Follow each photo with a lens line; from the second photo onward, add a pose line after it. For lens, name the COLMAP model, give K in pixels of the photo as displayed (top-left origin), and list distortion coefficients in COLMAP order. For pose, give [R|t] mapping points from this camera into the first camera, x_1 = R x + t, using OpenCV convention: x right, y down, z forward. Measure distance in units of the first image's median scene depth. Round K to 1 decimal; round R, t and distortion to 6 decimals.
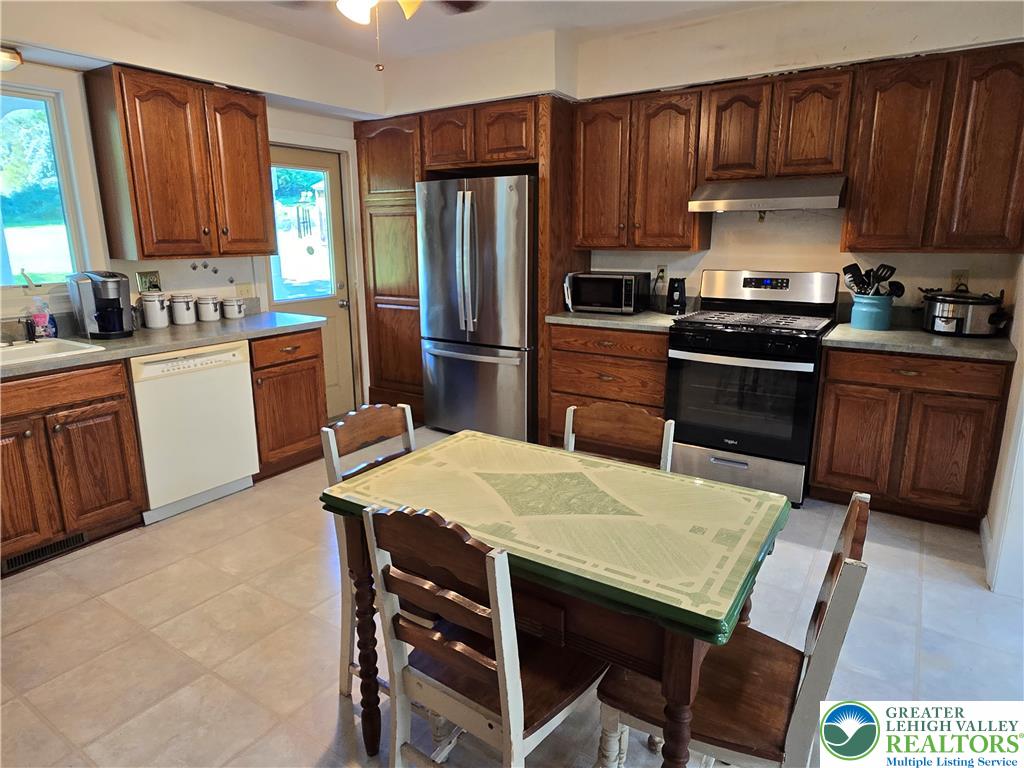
lens RADIAL K [[625.7, 0, 506.7], [0, 625.7, 380.9], [0, 0, 1]] dist [0.007699, 0.000685]
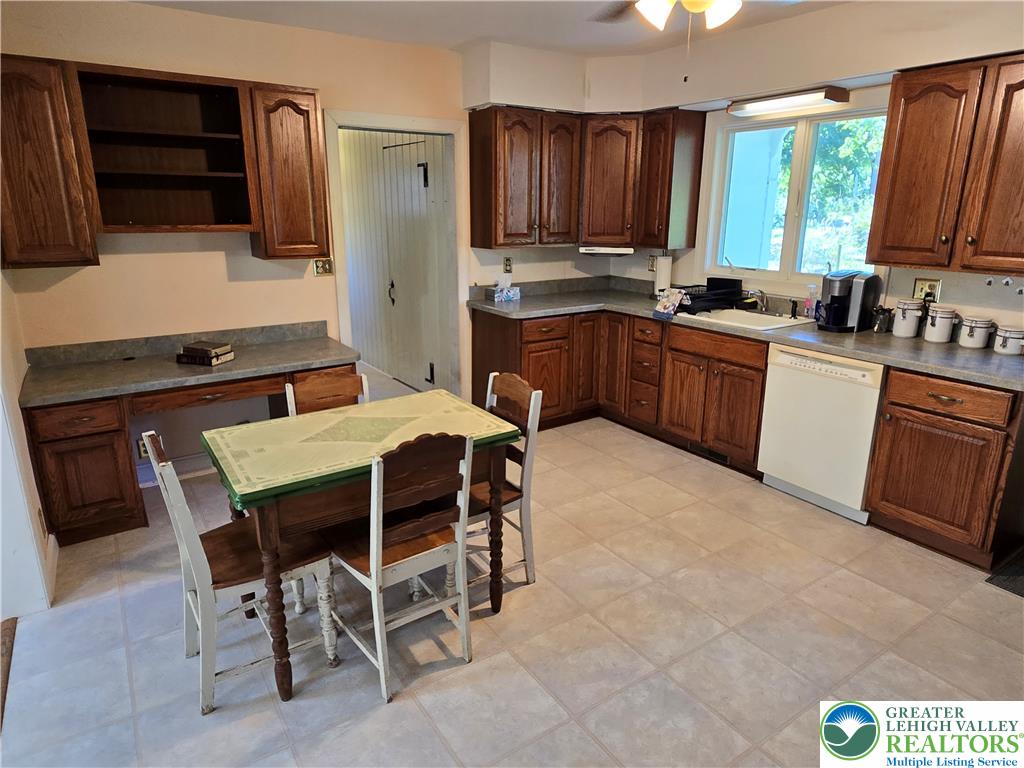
lens RADIAL K [[625.7, 0, 506.7], [0, 625.7, 380.9], [0, 0, 1]] dist [0.007699, 0.000685]
pose [[-0.392972, 0.254516, -0.883626, 0.555419], [-0.212390, 0.909827, 0.356519, -0.240032], [0.894686, 0.327775, -0.303480, 0.782412]]
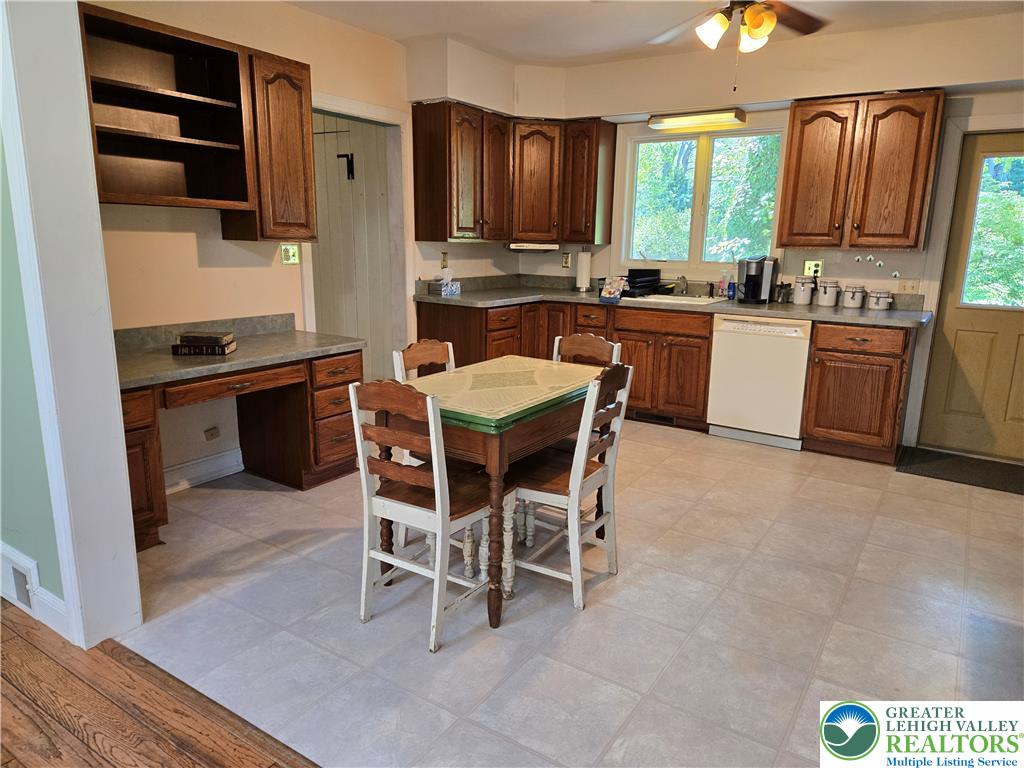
lens RADIAL K [[682.7, 0, 523.3], [0, 682.7, 384.9], [0, 0, 1]] dist [0.108569, -0.107849]
pose [[0.006772, 0.221974, -0.975029, 0.821645], [-0.250735, 0.944280, 0.213232, -0.090925], [0.968032, 0.243030, 0.062051, 0.428883]]
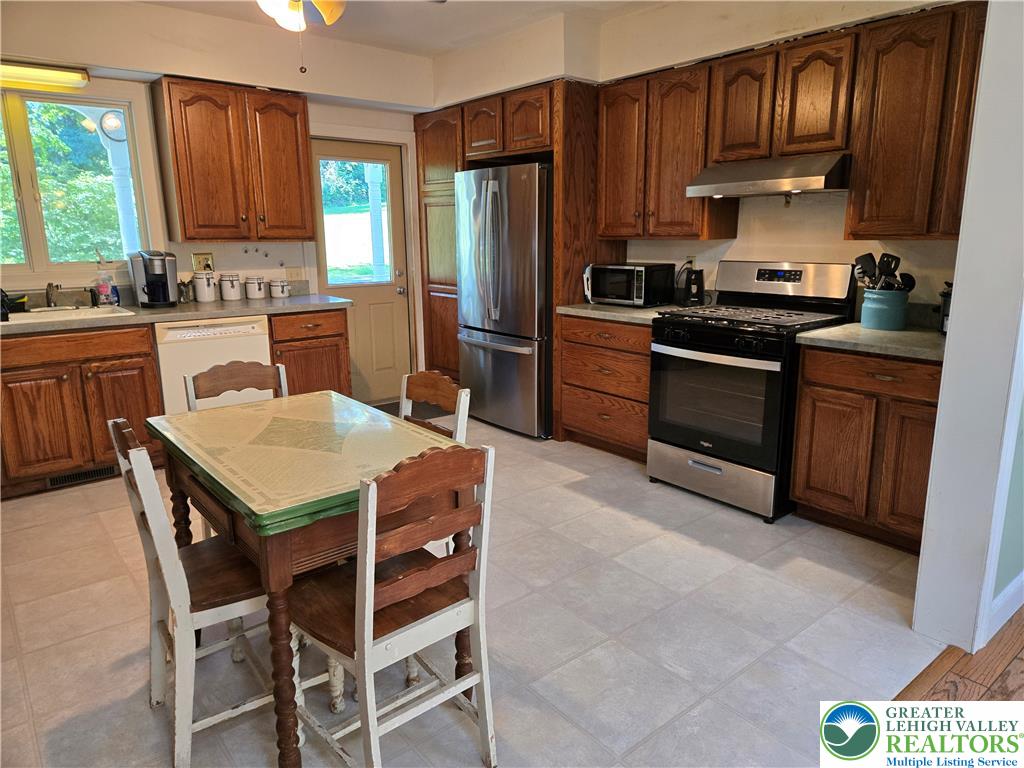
lens RADIAL K [[682.7, 0, 523.3], [0, 682.7, 384.9], [0, 0, 1]] dist [0.108569, -0.107849]
pose [[0.957048, 0.065505, -0.282433, 0.375650], [-0.067982, 0.997686, 0.001032, 0.026298], [0.281848, 0.018213, 0.959286, -0.057876]]
